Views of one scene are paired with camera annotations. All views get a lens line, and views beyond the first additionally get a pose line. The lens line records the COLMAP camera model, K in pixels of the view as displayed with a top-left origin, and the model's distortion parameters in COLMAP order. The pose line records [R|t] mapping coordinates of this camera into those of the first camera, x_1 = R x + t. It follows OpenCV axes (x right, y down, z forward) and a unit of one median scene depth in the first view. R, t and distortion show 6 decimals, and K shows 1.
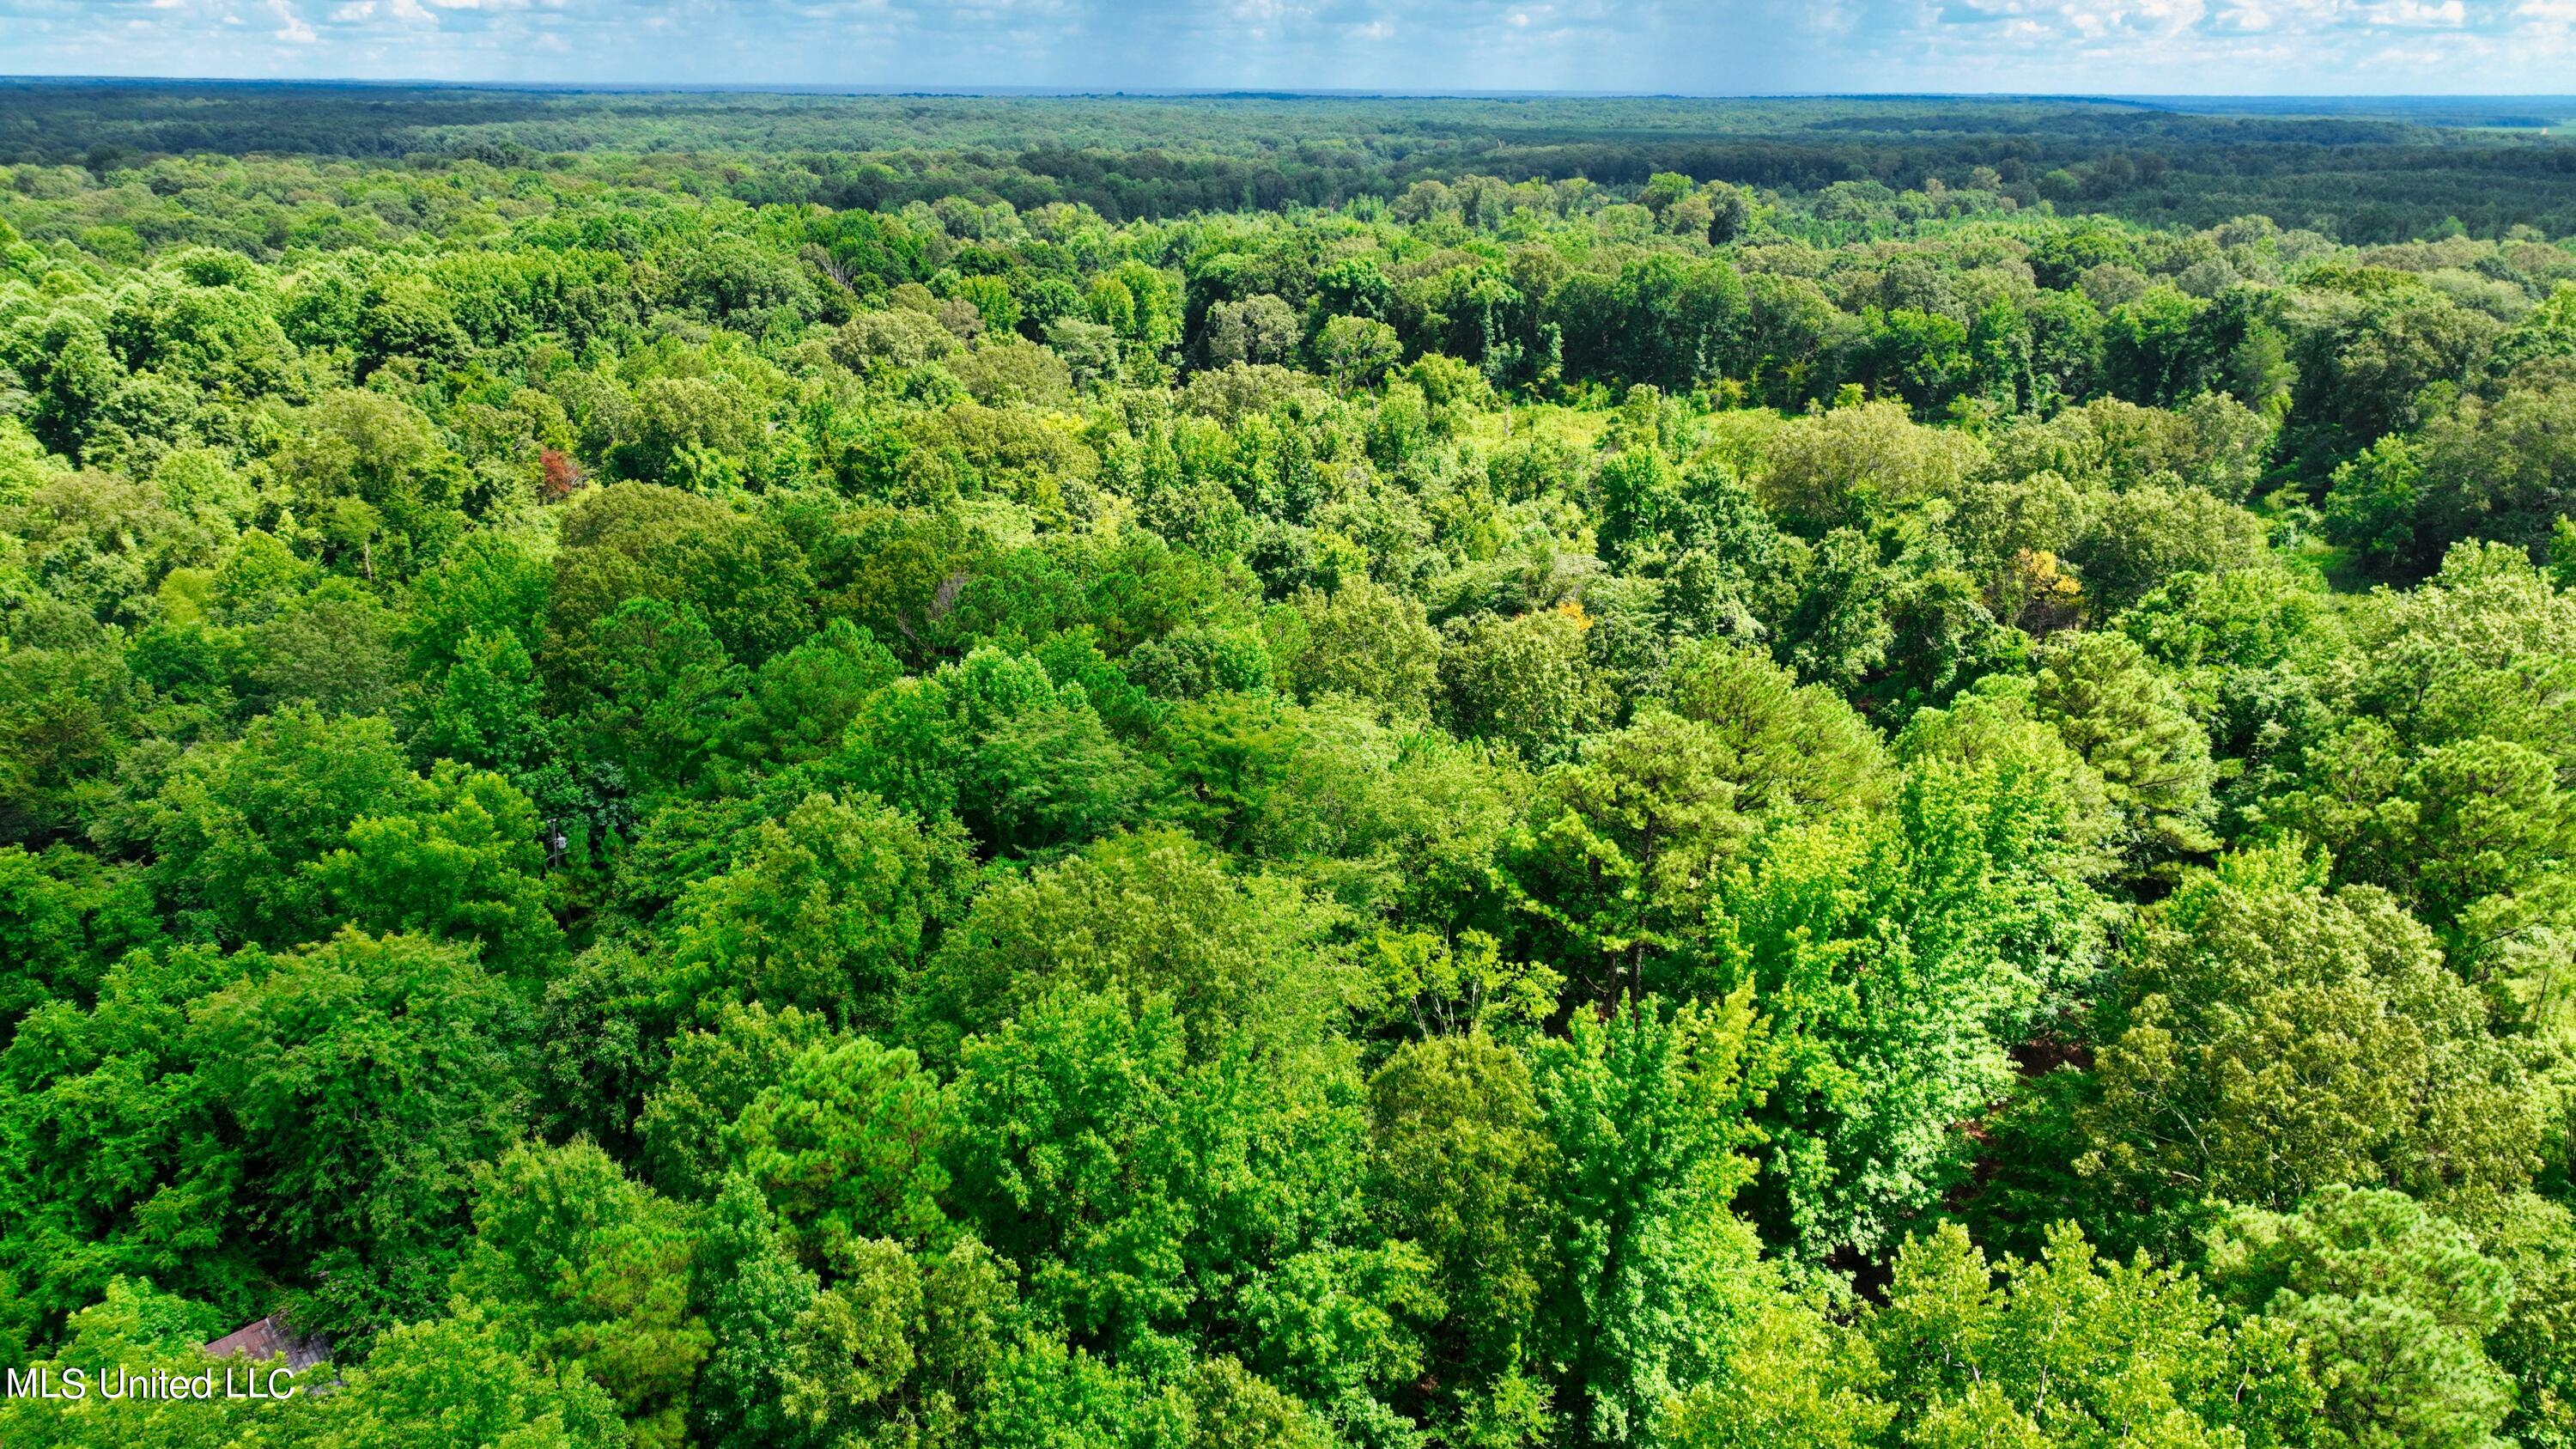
lens RADIAL K [[1809.9, 0, 1282.0], [0, 1809.9, 730.7], [0, 0, 1]] dist [0.000277, 0.016887]
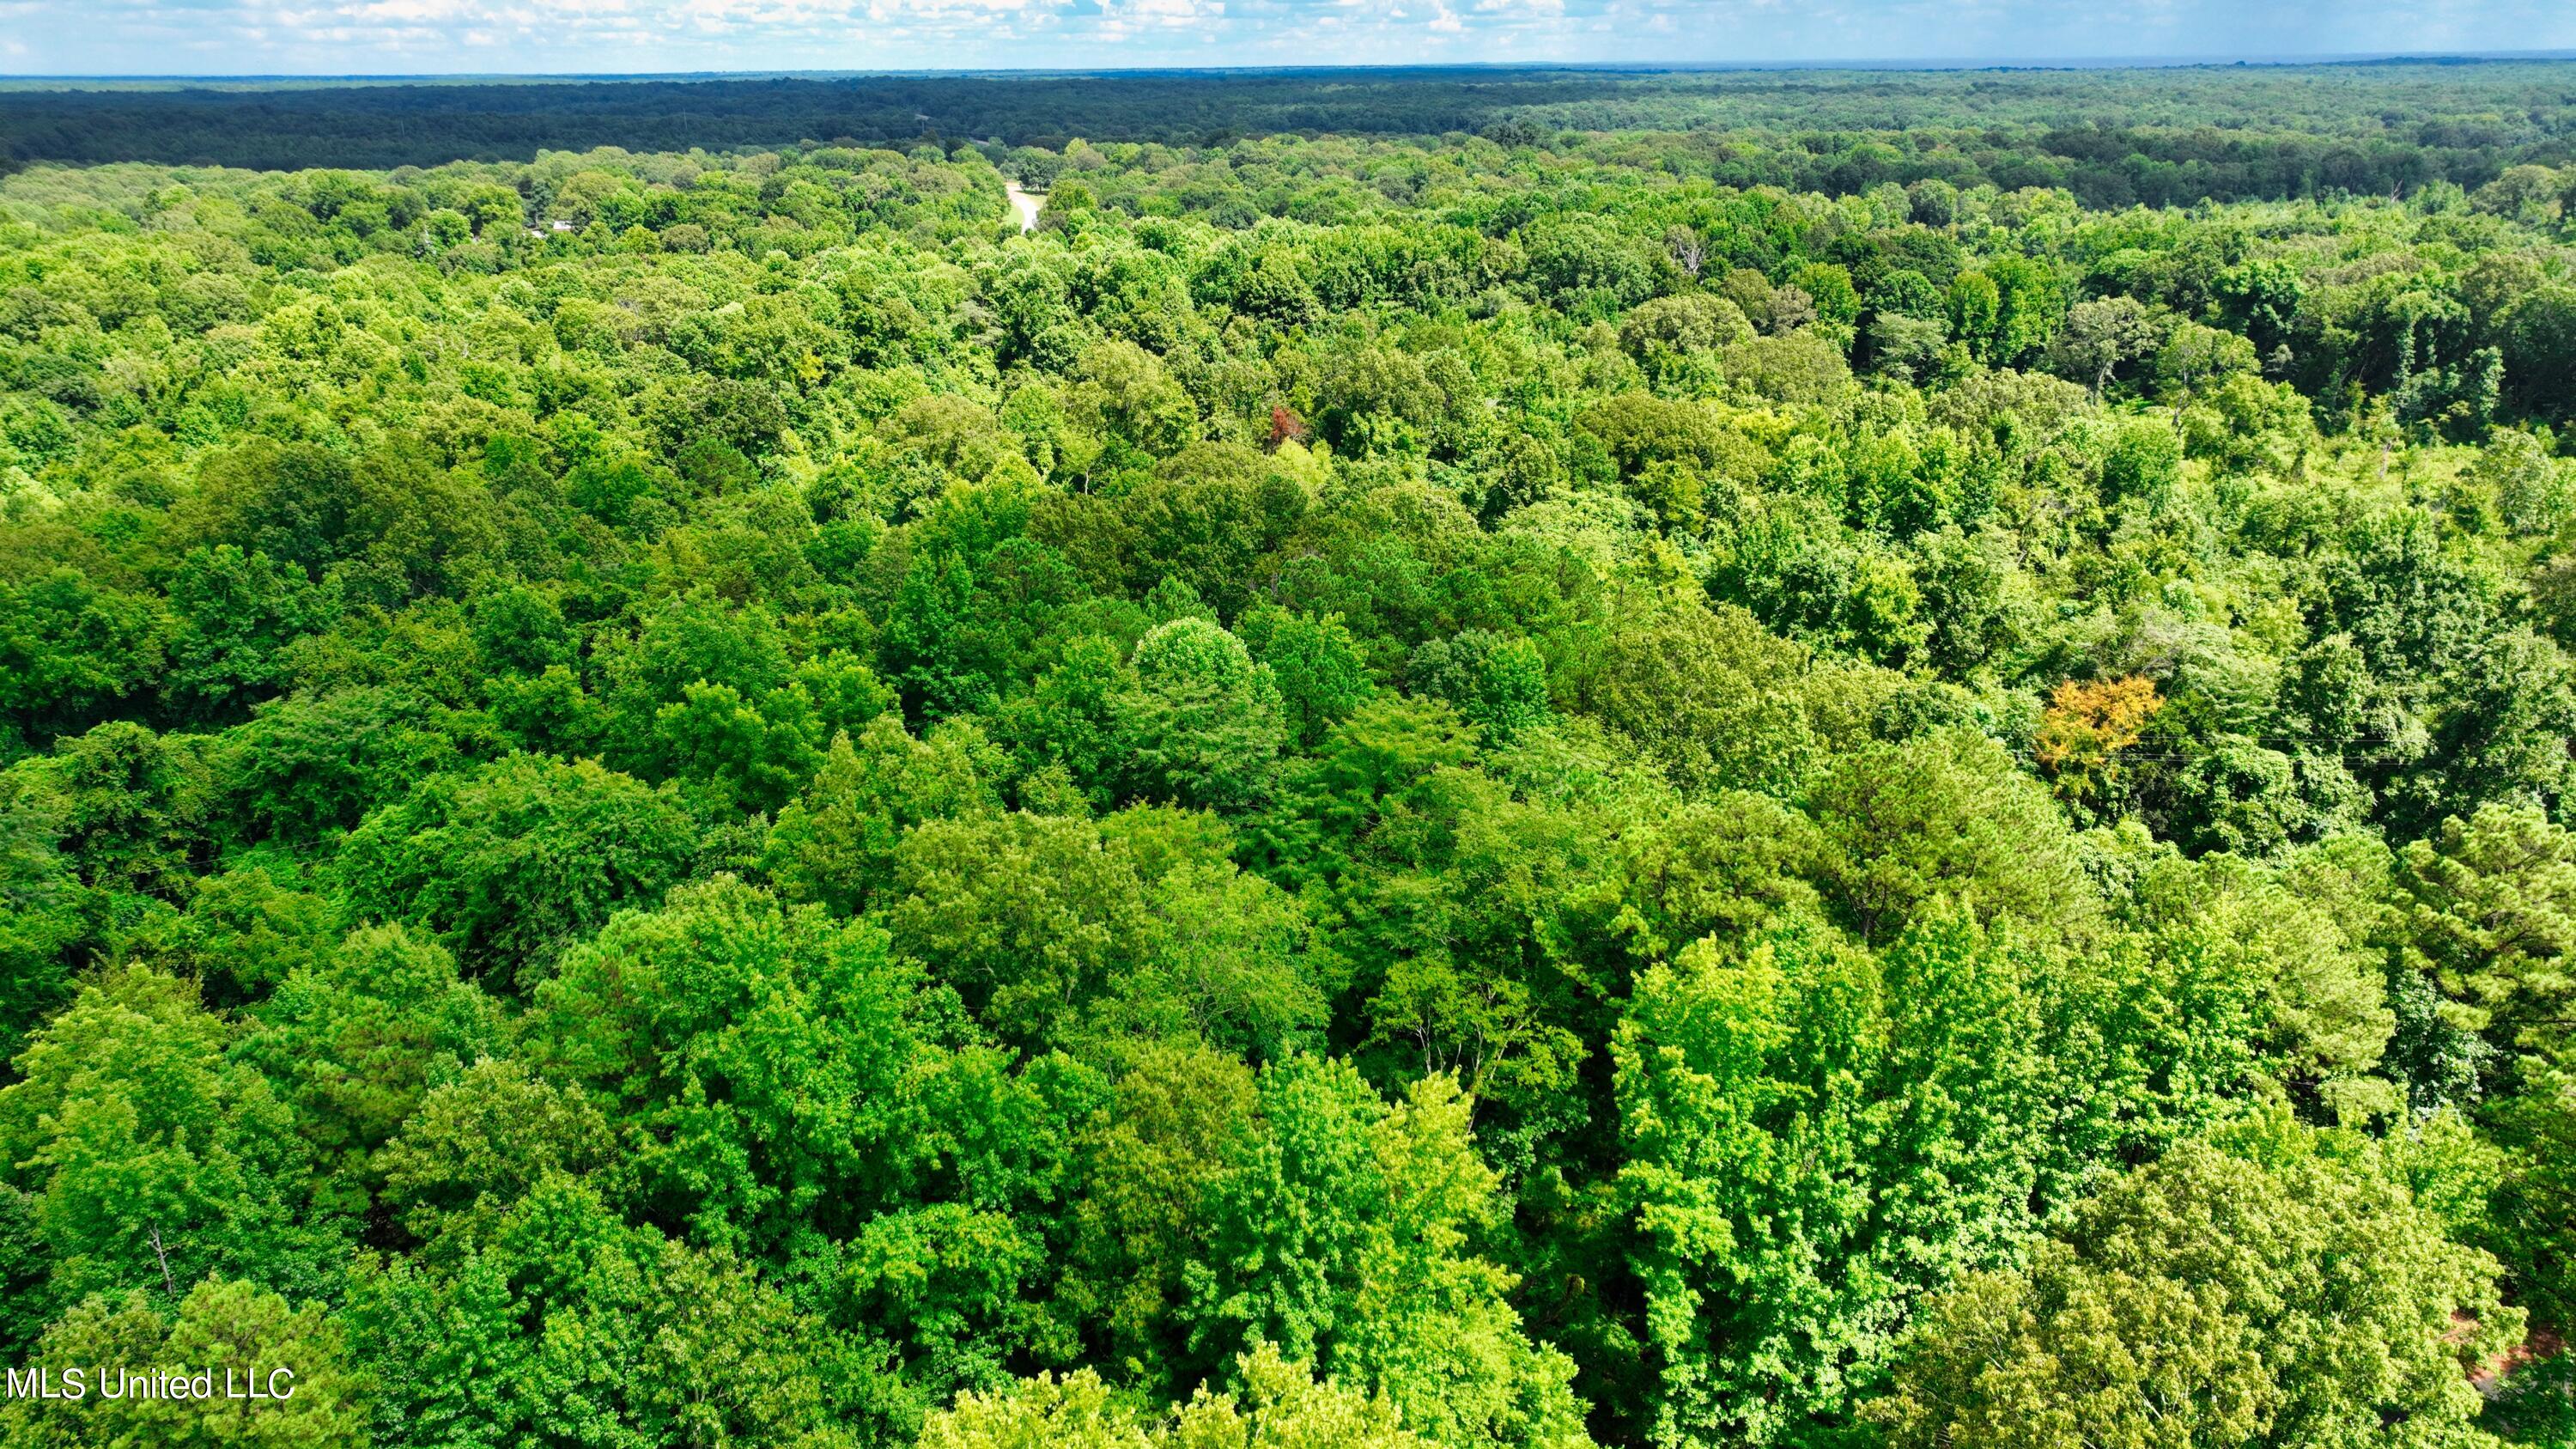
lens RADIAL K [[1809.9, 0, 1289.9], [0, 1809.9, 720.9], [0, 0, 1]] dist [0.000277, 0.016887]
pose [[0.853340, 0.163464, -0.495067, 0.118450], [-0.160102, 0.985856, 0.049550, -0.013759], [0.496164, 0.036979, 0.867441, 0.029474]]
